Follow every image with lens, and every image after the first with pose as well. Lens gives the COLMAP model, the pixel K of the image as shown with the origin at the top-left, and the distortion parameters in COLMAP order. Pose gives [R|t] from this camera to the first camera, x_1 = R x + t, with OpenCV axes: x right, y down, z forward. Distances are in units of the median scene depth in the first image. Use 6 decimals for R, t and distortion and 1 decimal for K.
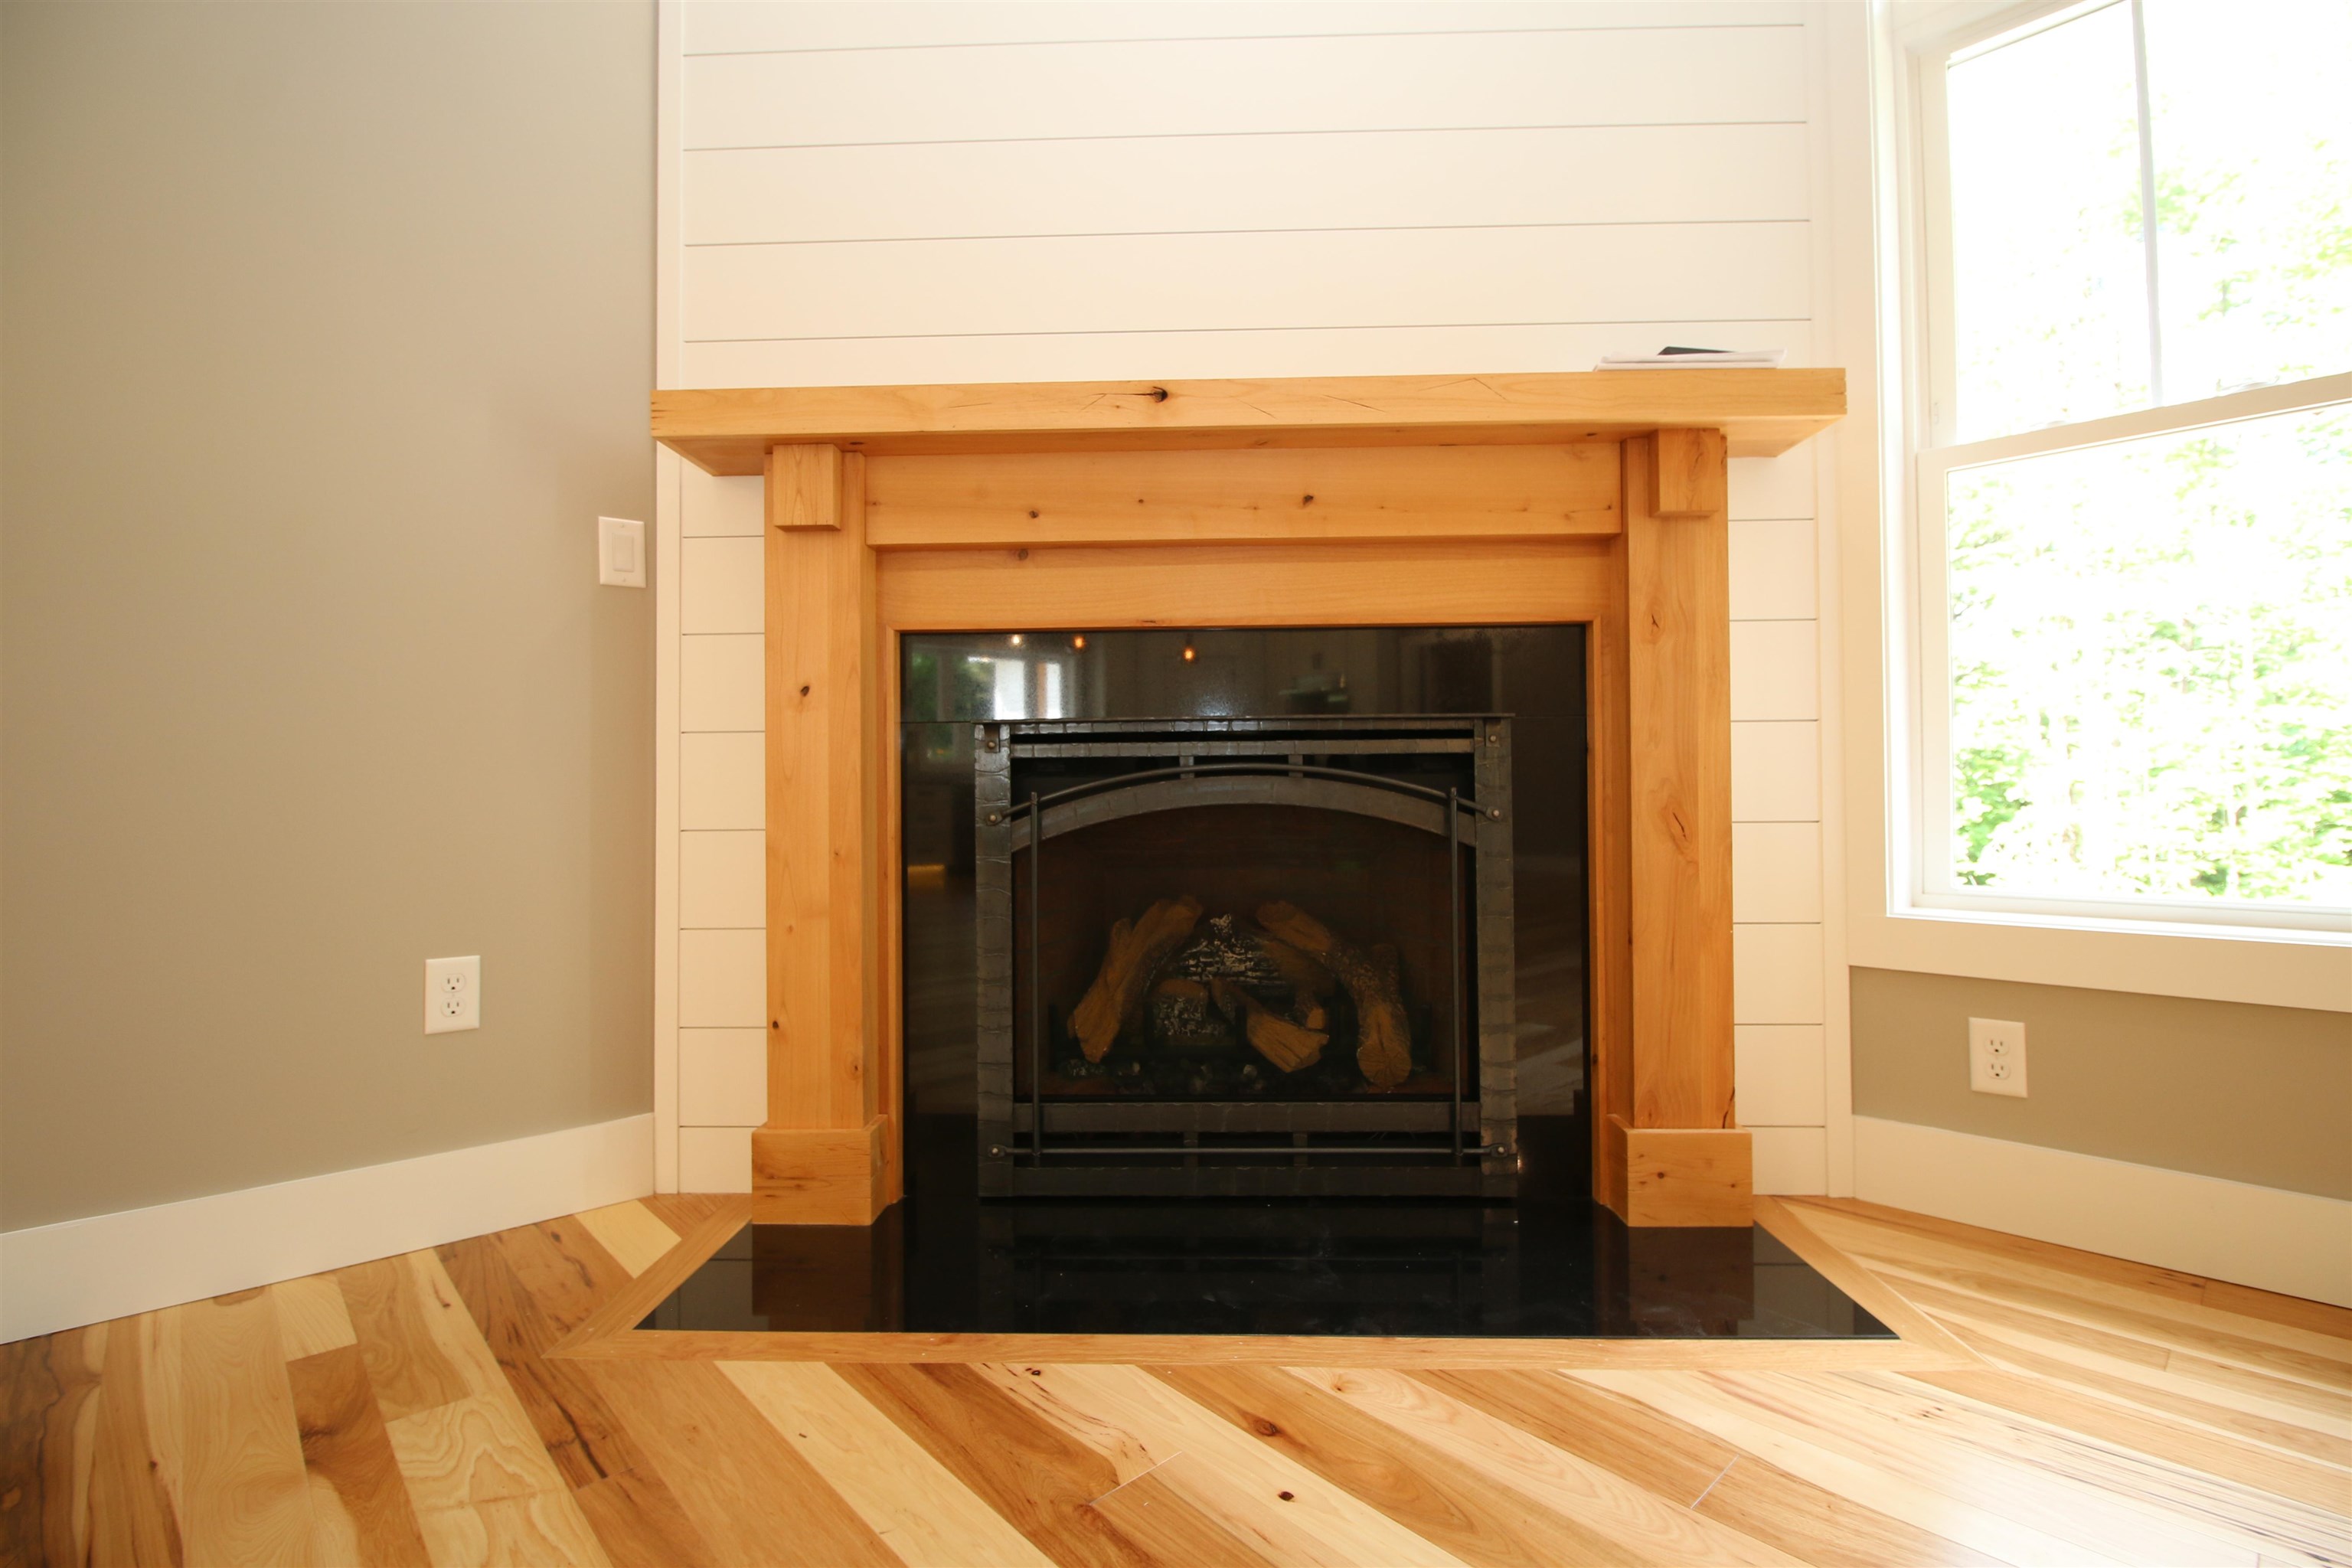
lens RADIAL K [[1118.9, 0, 1176.0], [0, 1118.9, 784.0], [0, 0, 1]] dist [0.000350, -0.013281]
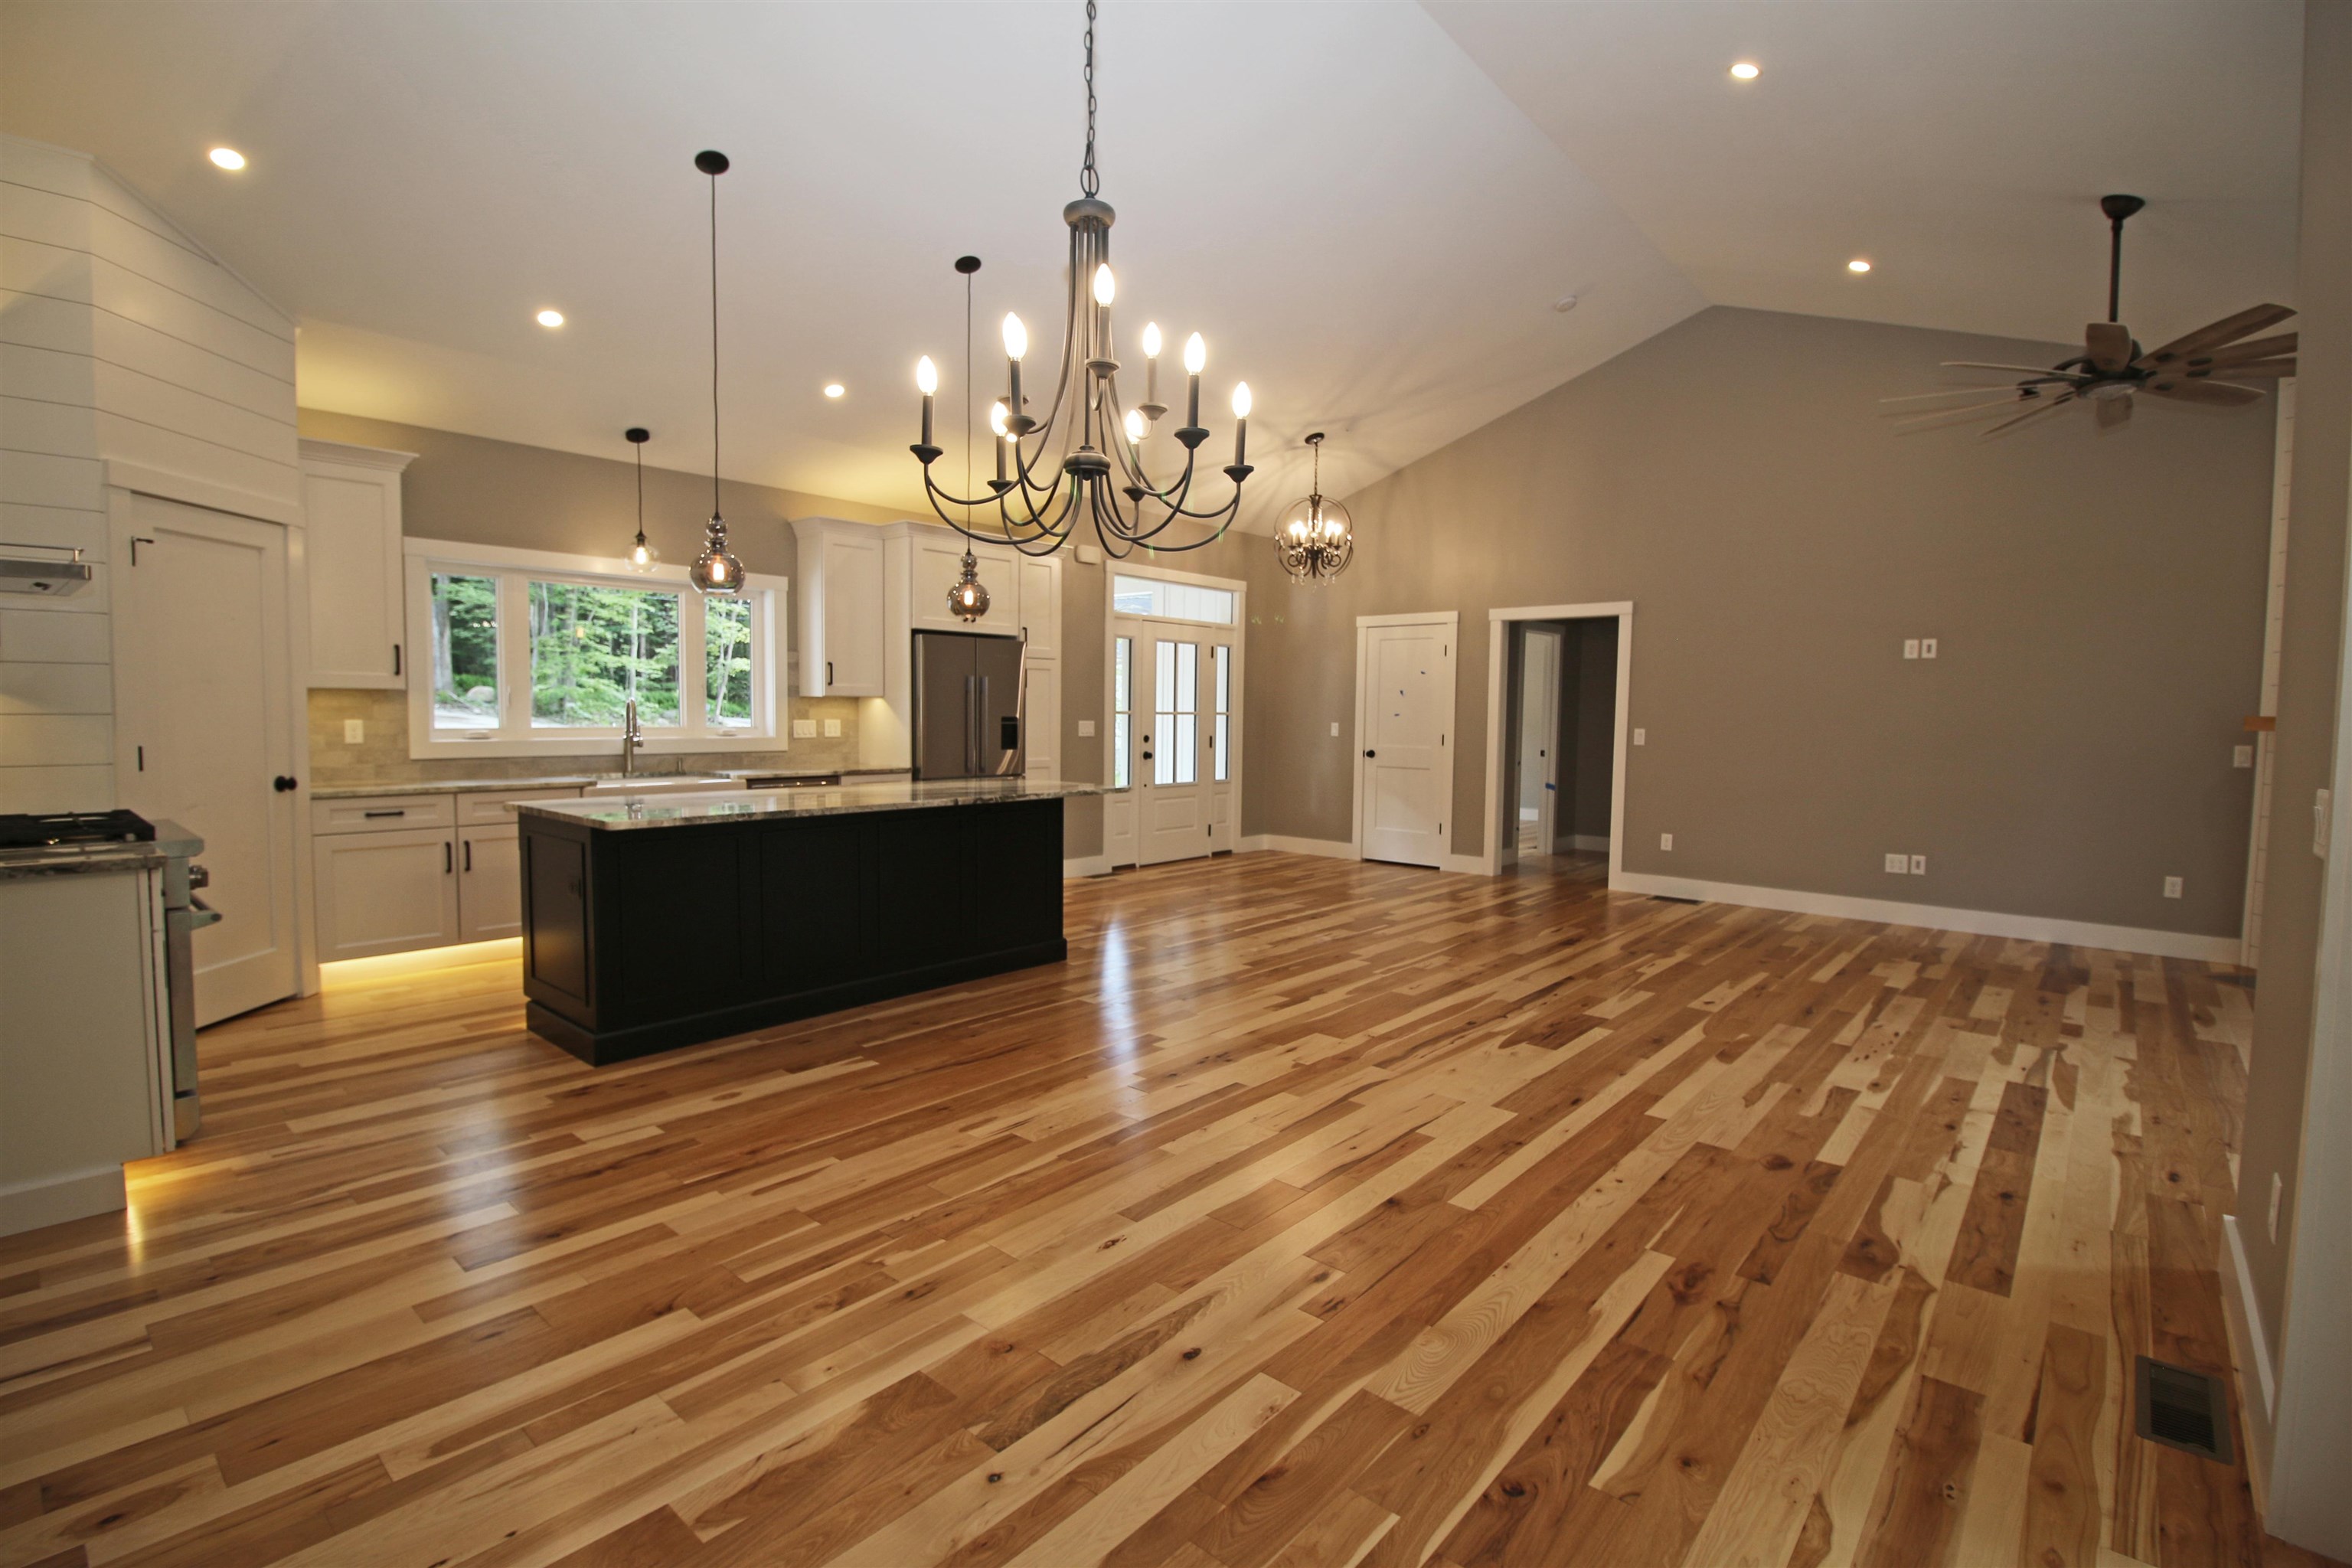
lens RADIAL K [[1083.4, 0, 1183.4], [0, 1083.4, 770.5], [0, 0, 1]] dist [-0.000523, -0.012963]
pose [[0.106780, 0.063344, -0.992263, 2.217267], [-0.010951, 0.997983, 0.062531, -0.333517], [0.994222, 0.004189, 0.107259, -2.326327]]
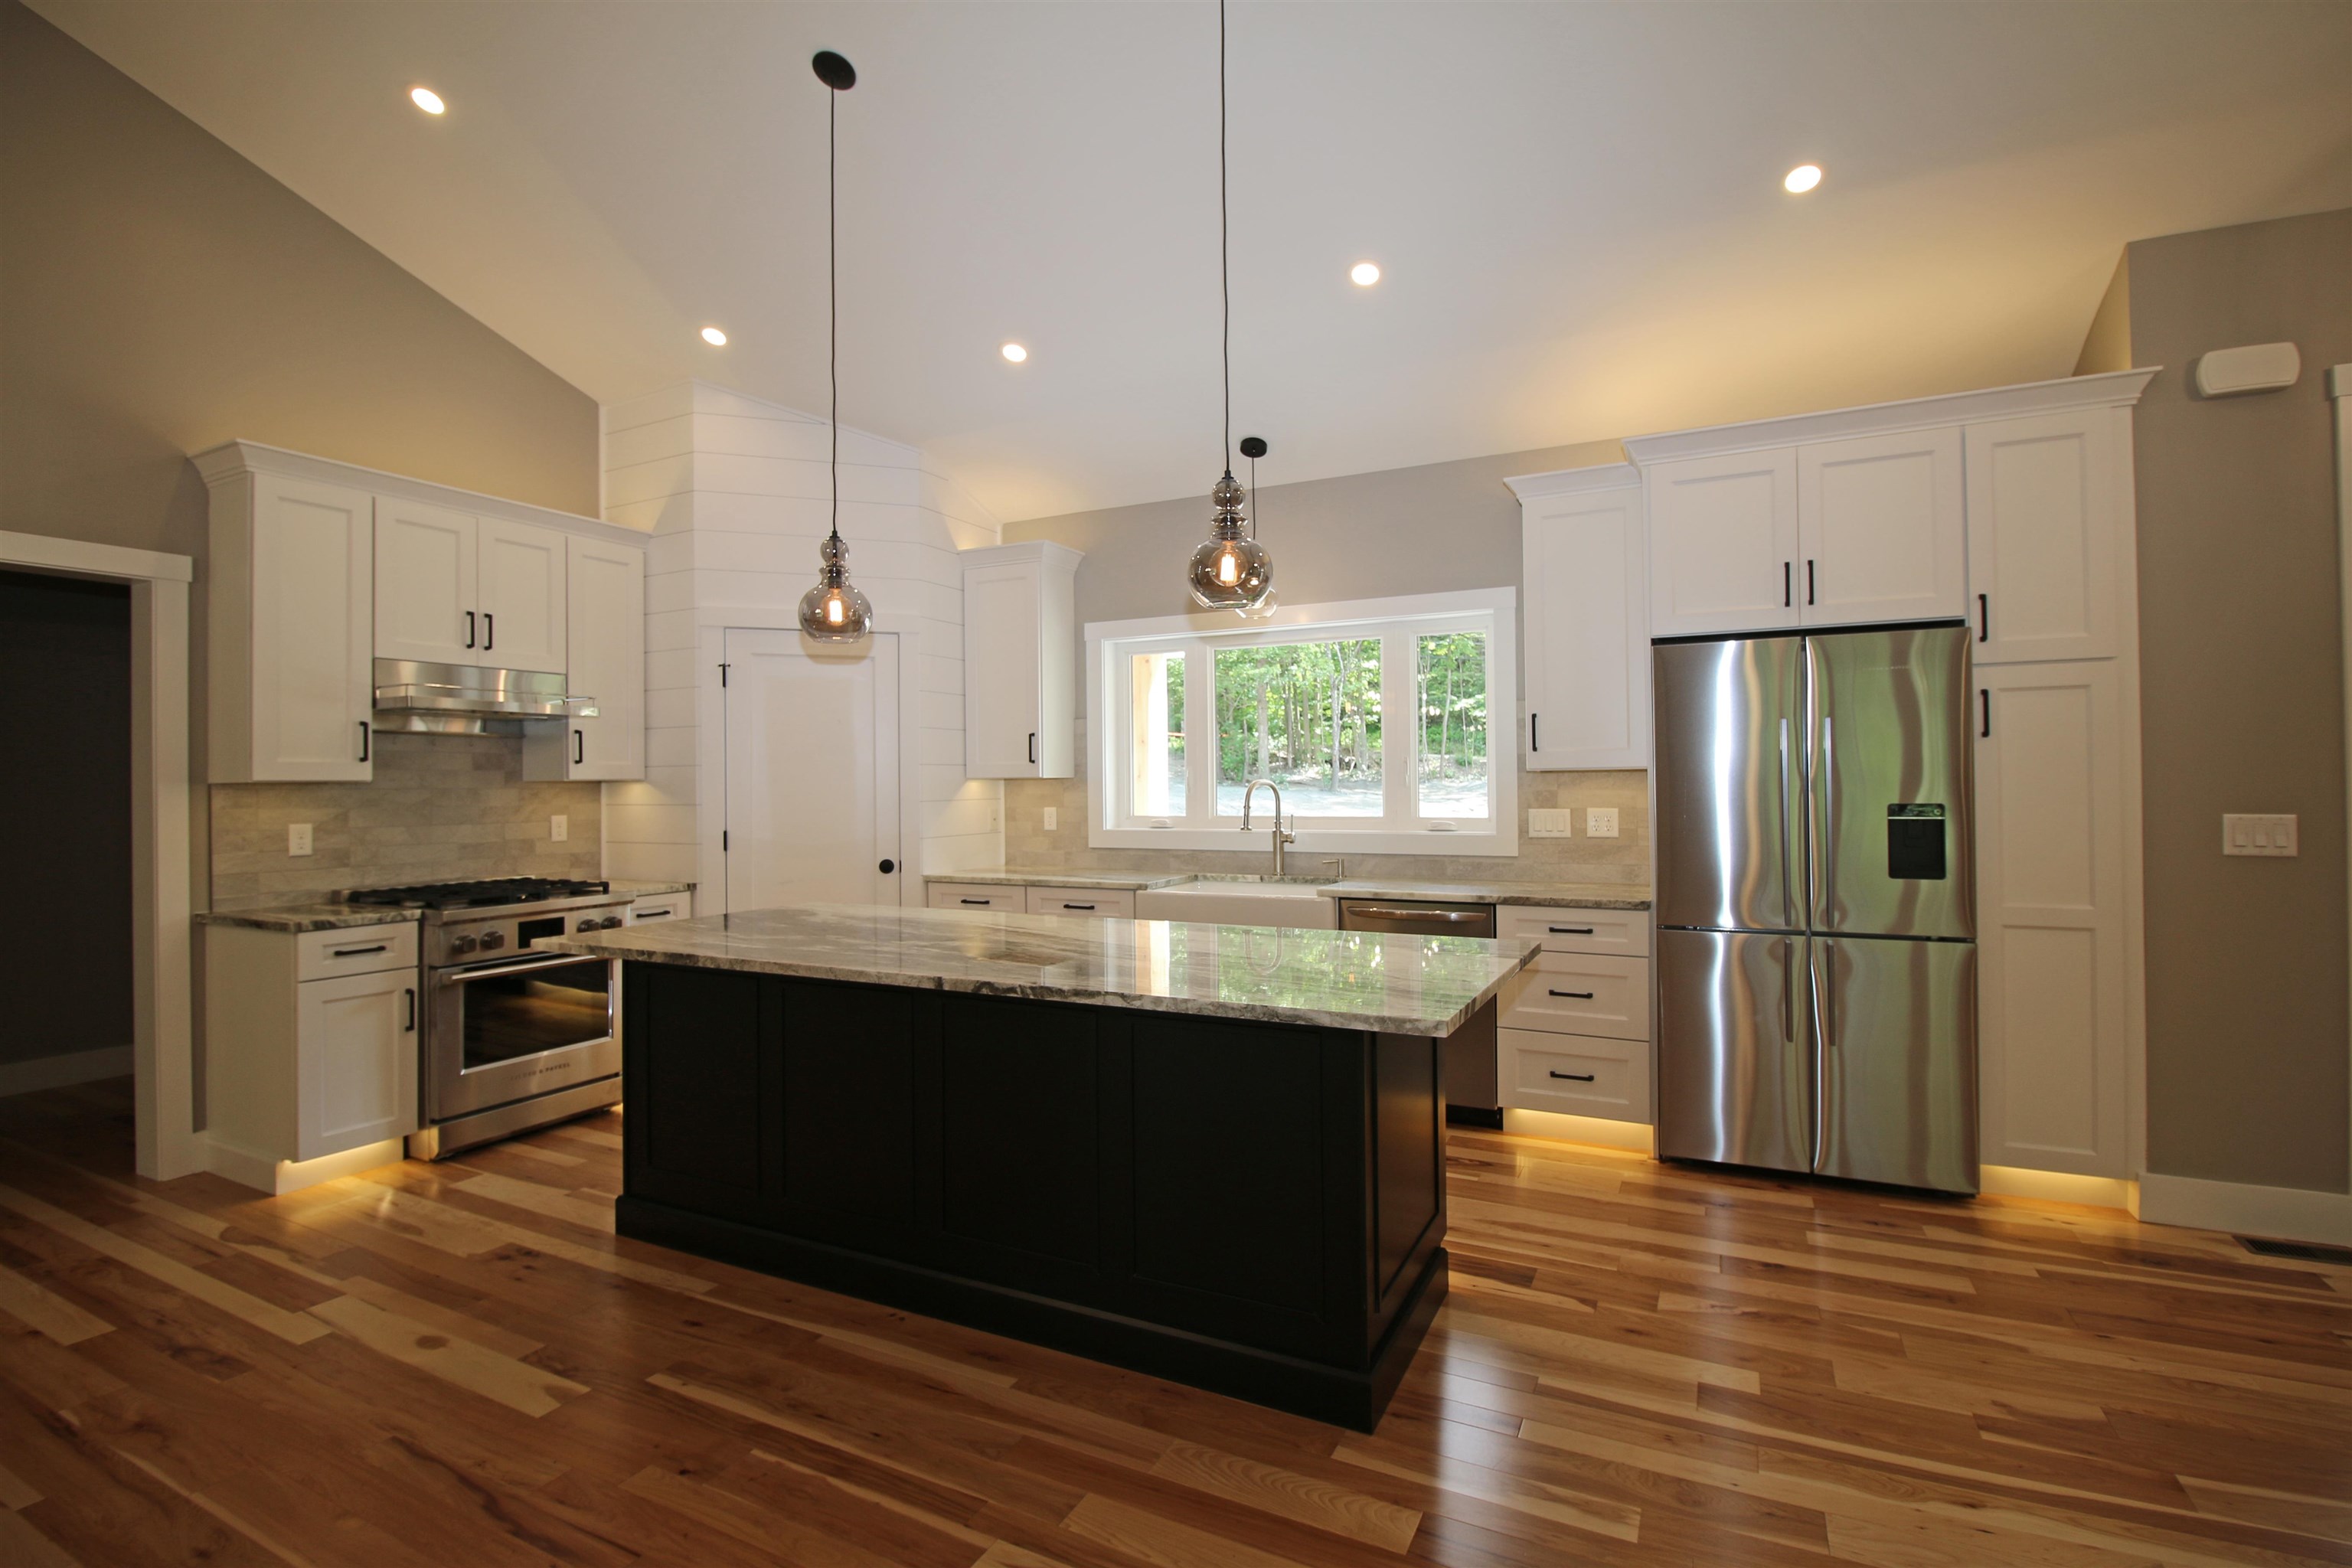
lens RADIAL K [[1089.8, 0, 1182.5], [0, 1089.8, 773.0], [0, 0, 1]] dist [-0.001279, -0.012474]
pose [[-0.936997, 0.011649, -0.349144, -0.125466], [0.015771, 0.999835, -0.008967, -0.326591], [0.348982, -0.013909, -0.937026, -1.299231]]
